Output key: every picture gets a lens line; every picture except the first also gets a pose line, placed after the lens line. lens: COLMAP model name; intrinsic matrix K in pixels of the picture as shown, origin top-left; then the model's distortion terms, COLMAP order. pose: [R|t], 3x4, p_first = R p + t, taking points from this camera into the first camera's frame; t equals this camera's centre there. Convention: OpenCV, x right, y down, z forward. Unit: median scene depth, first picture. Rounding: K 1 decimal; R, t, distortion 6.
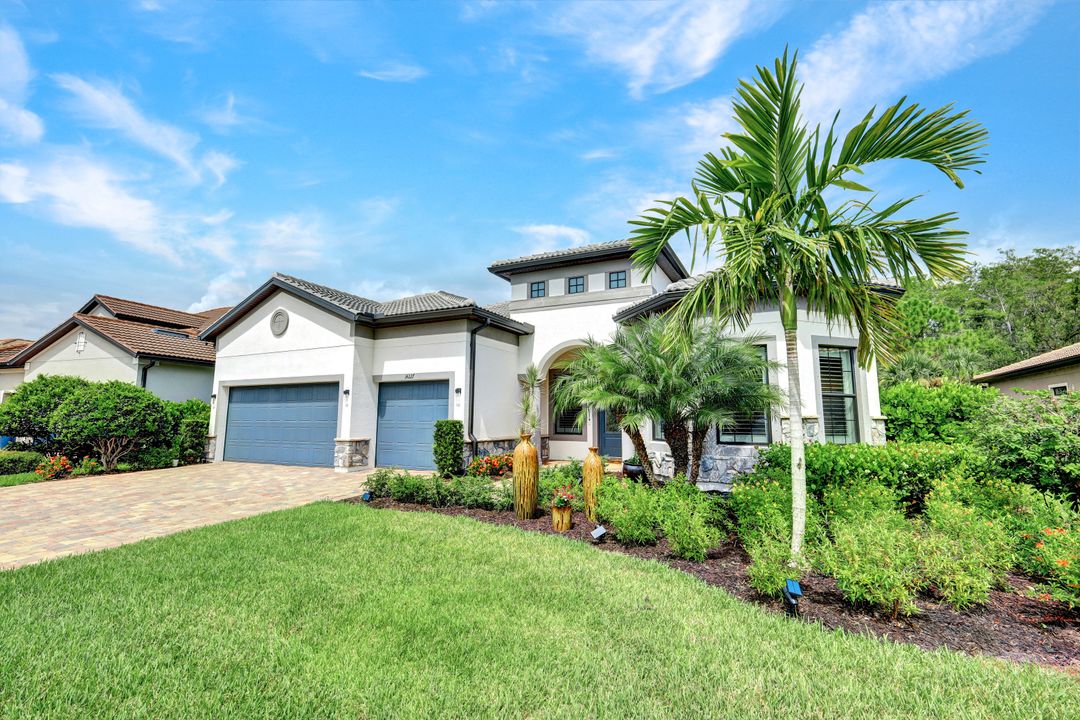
lens RADIAL K [[471.3, 0, 541.4], [0, 471.3, 355.4], [0, 0, 1]] dist [0.001404, -0.000268]
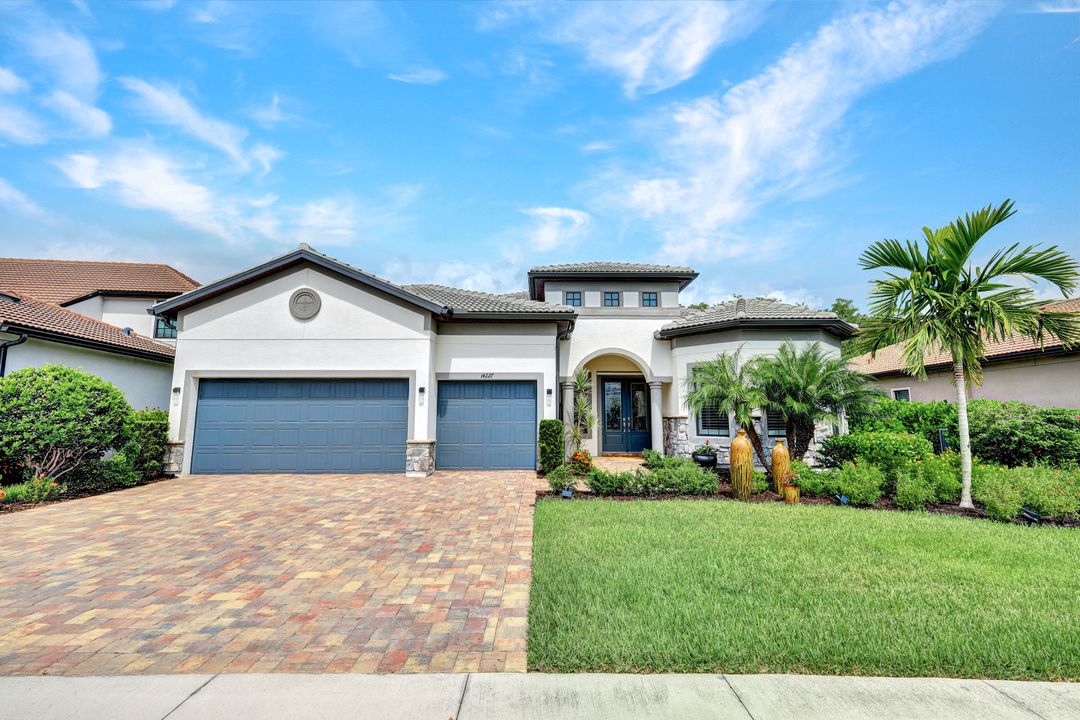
lens RADIAL K [[471.3, 0, 541.4], [0, 471.3, 355.4], [0, 0, 1]] dist [0.001404, -0.000268]
pose [[0.893833, 0.056778, 0.444792, -0.577891], [-0.056468, 0.998307, -0.013959, 0.009539], [-0.444831, -0.012640, 0.895525, 0.066057]]
